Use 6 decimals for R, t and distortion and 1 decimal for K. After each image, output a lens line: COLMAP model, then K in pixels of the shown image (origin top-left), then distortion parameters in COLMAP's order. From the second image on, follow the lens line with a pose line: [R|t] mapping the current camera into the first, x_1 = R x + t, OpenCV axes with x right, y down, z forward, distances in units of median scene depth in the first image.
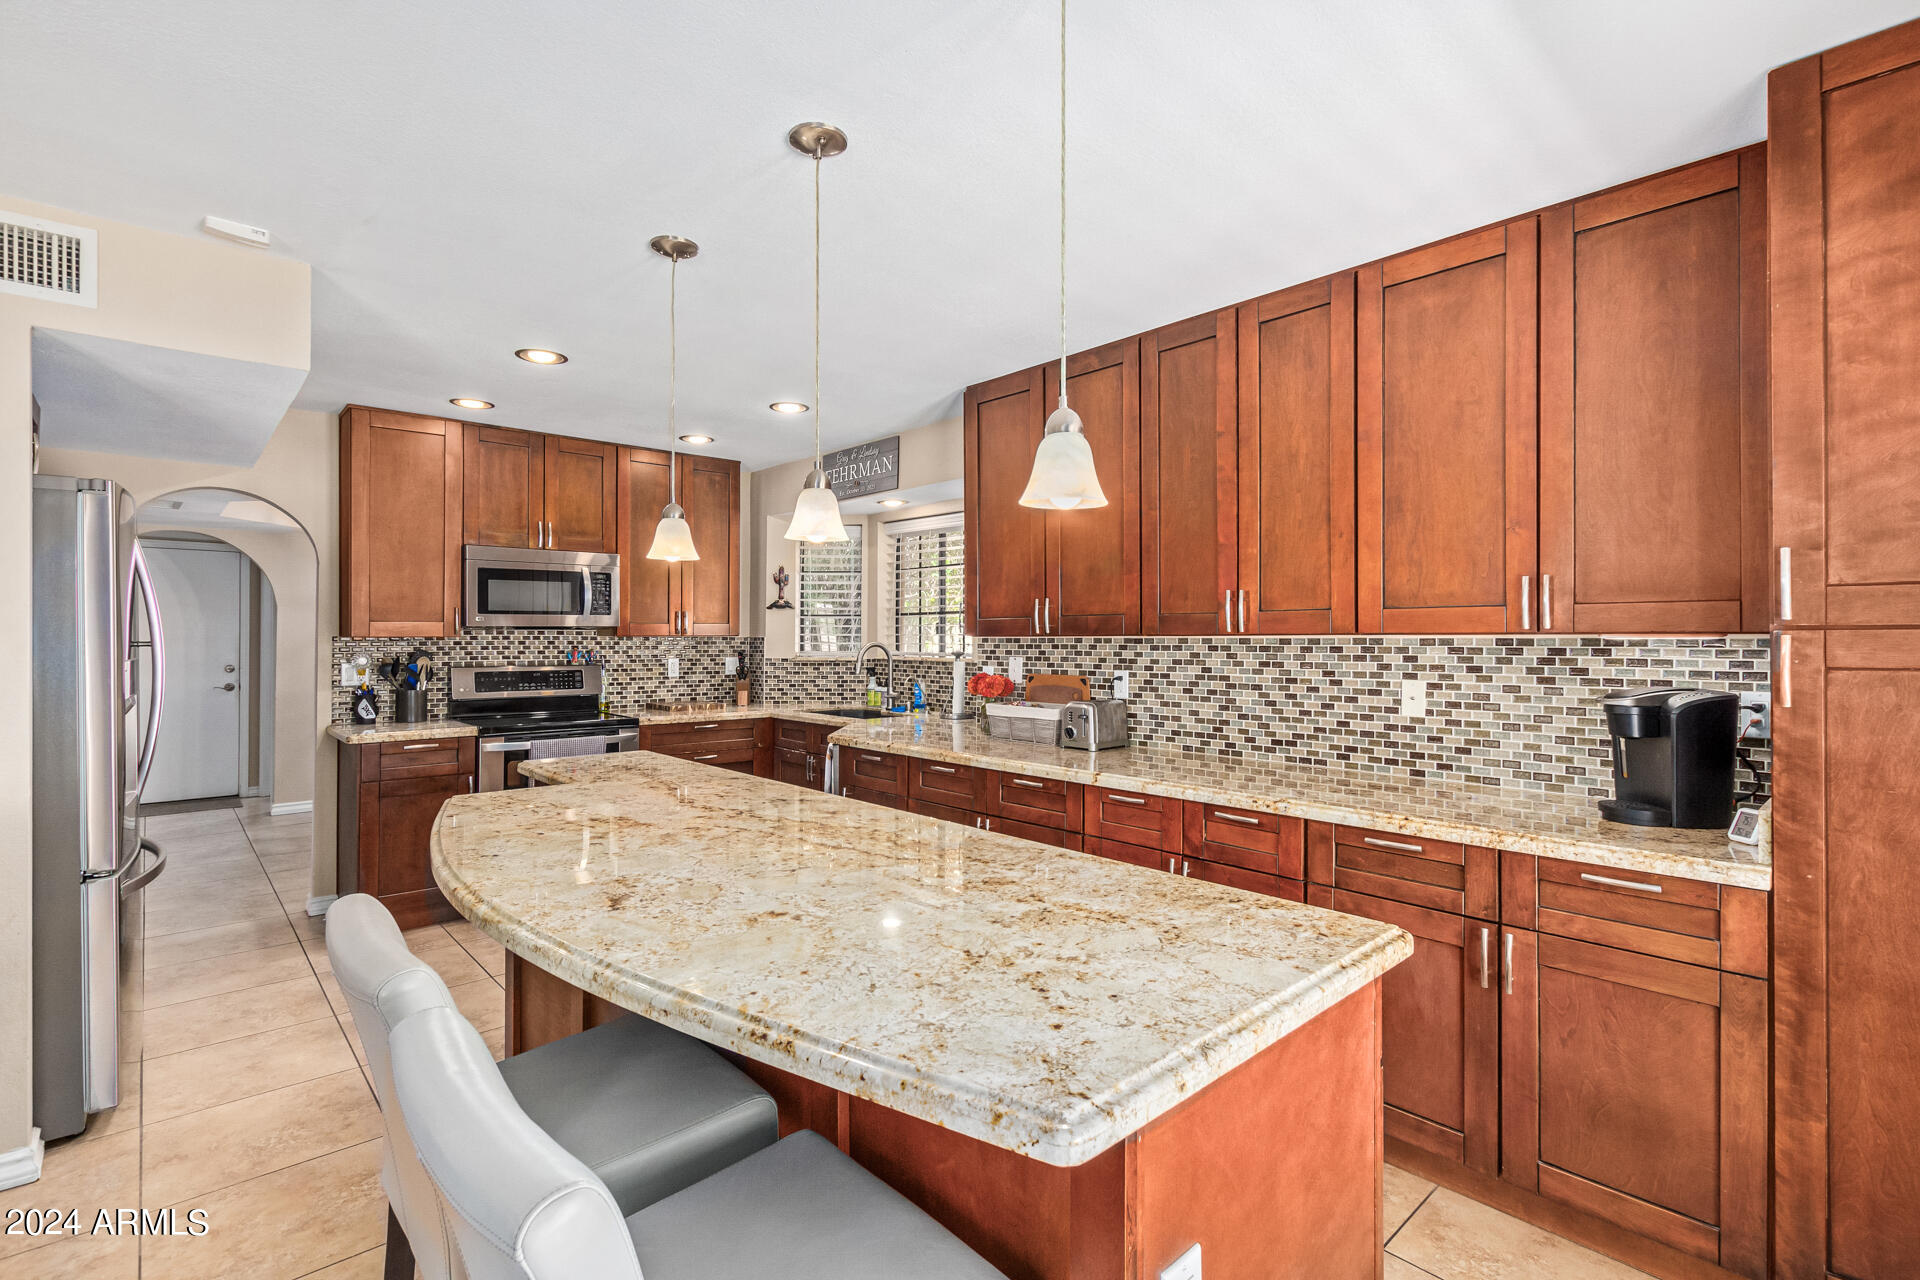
lens RADIAL K [[882.1, 0, 968.4], [0, 882.1, 631.1], [0, 0, 1]] dist [0.001674, -0.000204]
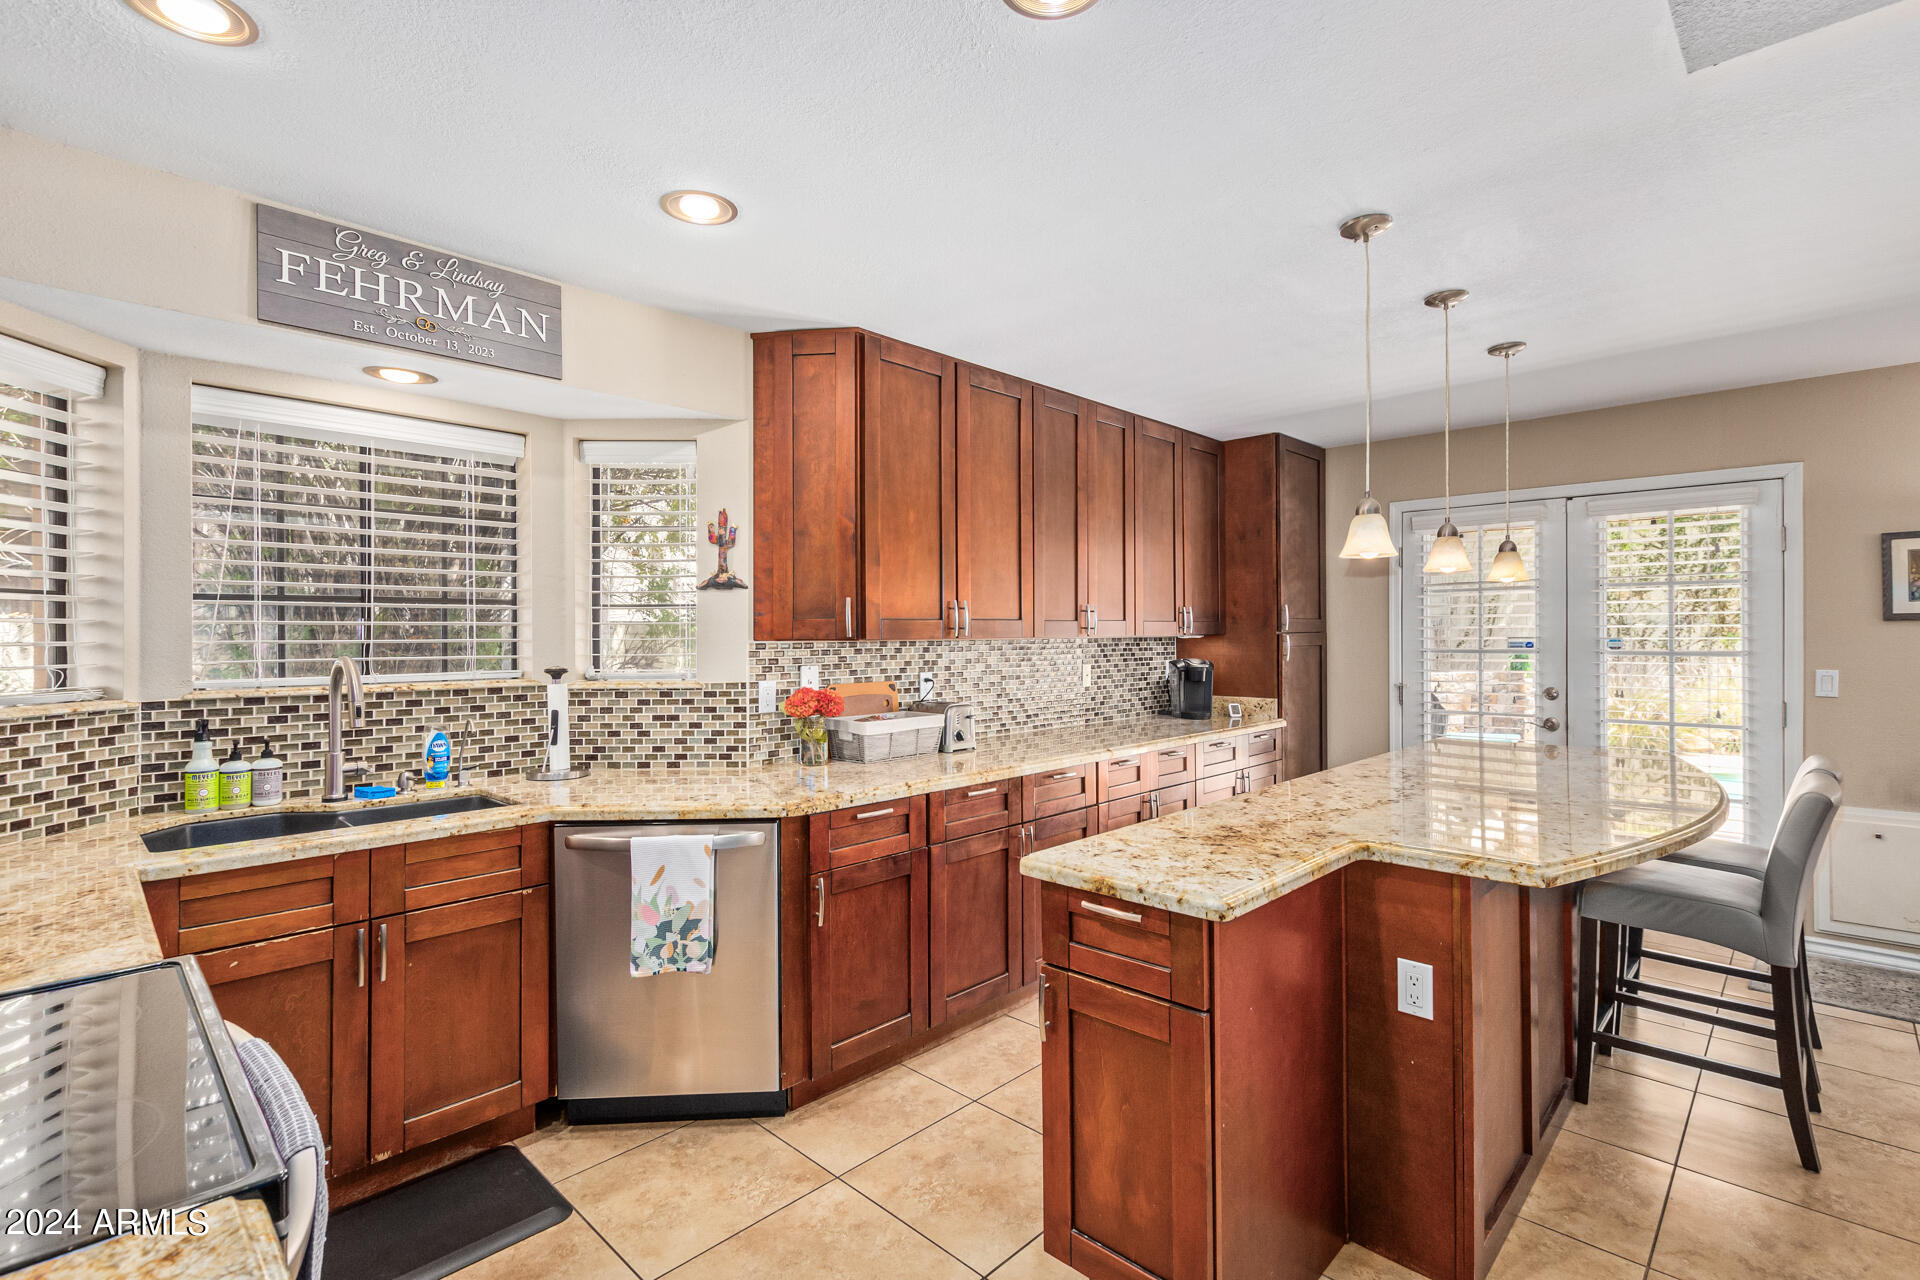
lens RADIAL K [[882.1, 0, 947.3], [0, 882.1, 633.6], [0, 0, 1]] dist [0.001674, -0.000204]
pose [[-0.044942, 0.001903, 0.998988, -0.898632], [0.001758, 0.999997, -0.001825, 0.001586], [-0.998988, 0.001674, -0.044946, 1.073731]]
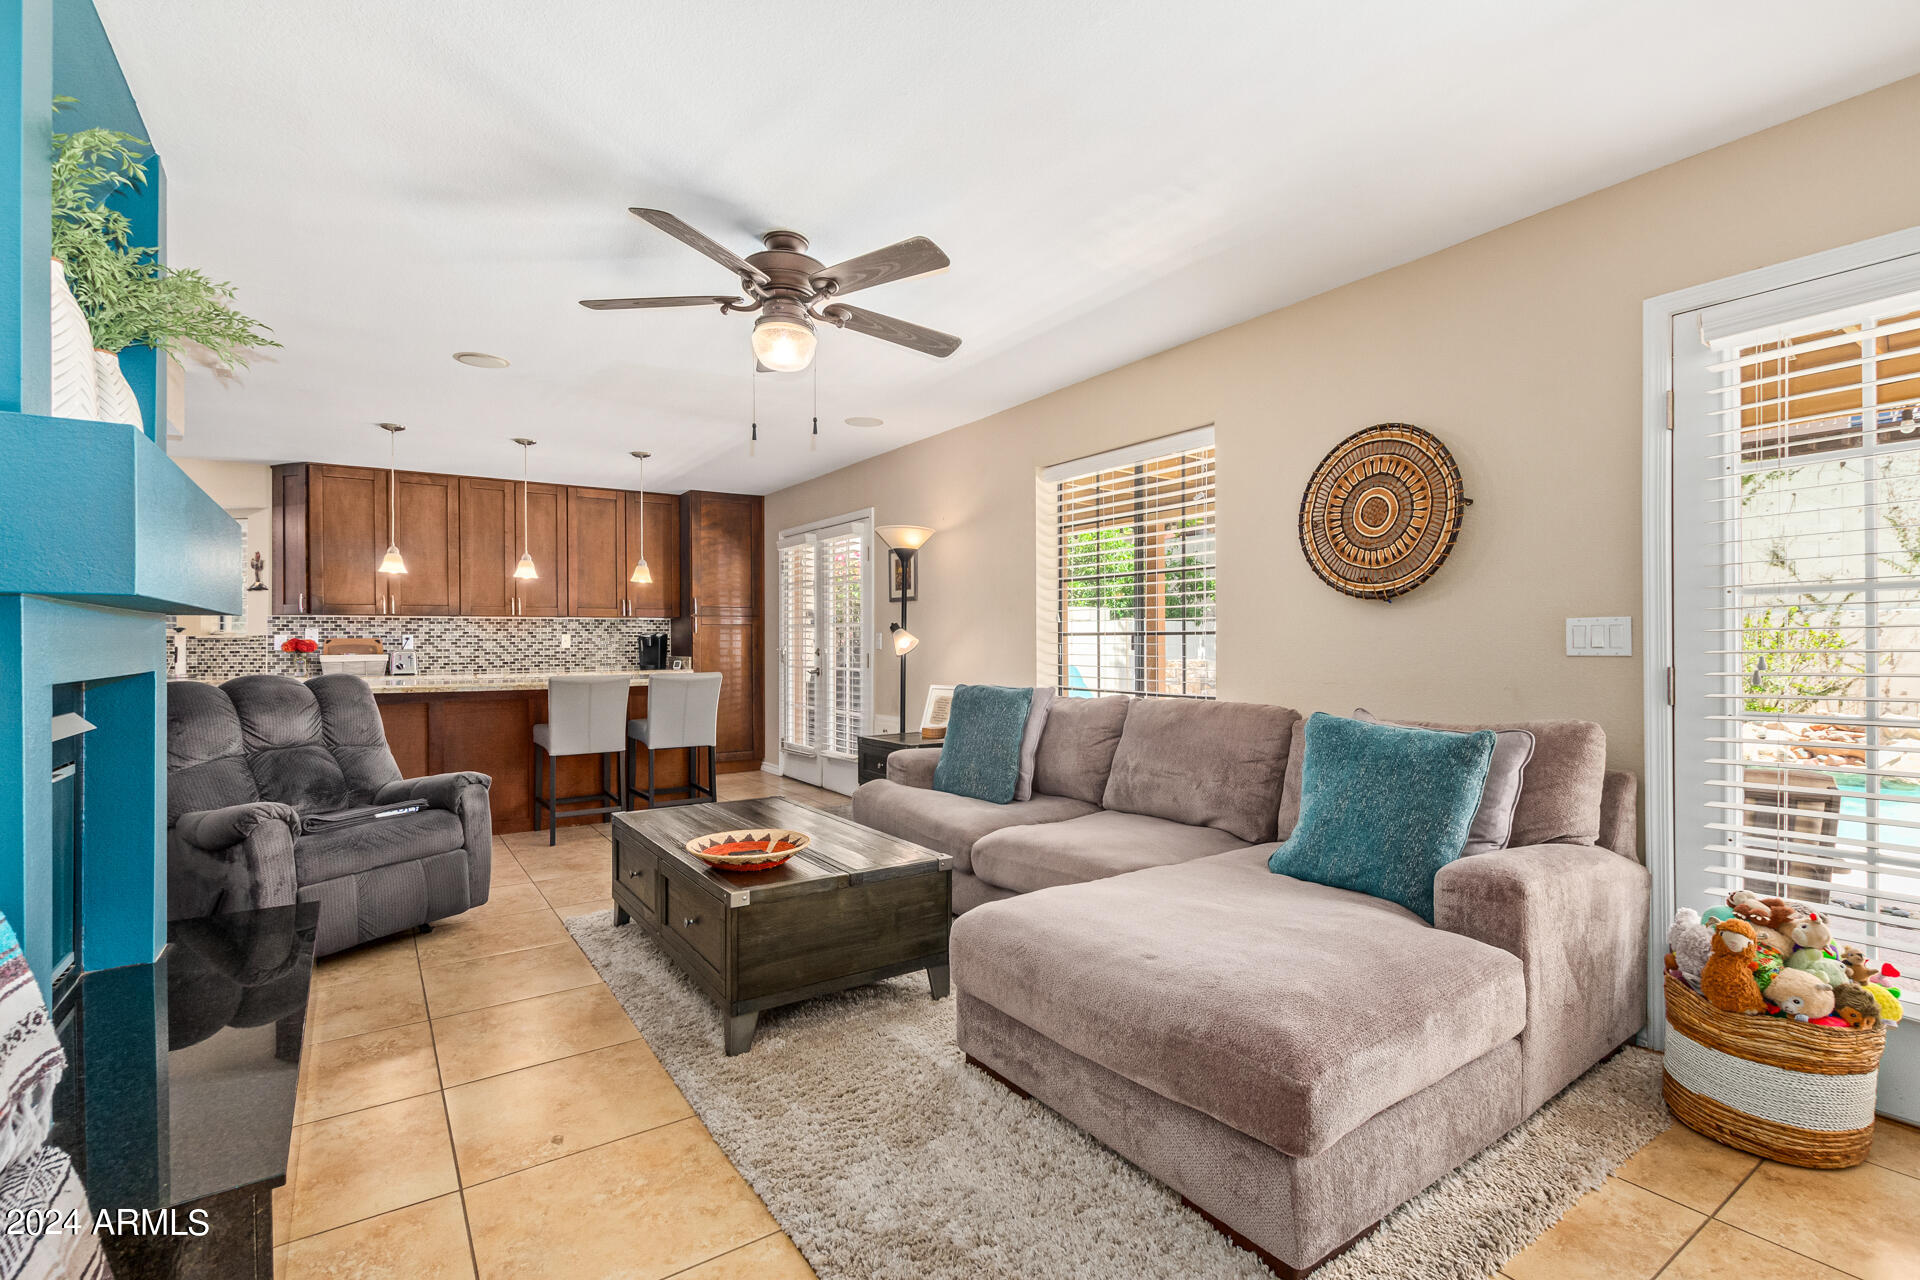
lens RADIAL K [[882.1, 0, 972.4], [0, 882.1, 644.2], [0, 0, 1]] dist [0.001674, -0.000204]
pose [[0.128832, -0.001652, 0.991665, -1.648315], [-0.000064, 0.999999, 0.001674, 0.065400], [-0.991666, -0.000279, 0.128832, -0.484961]]
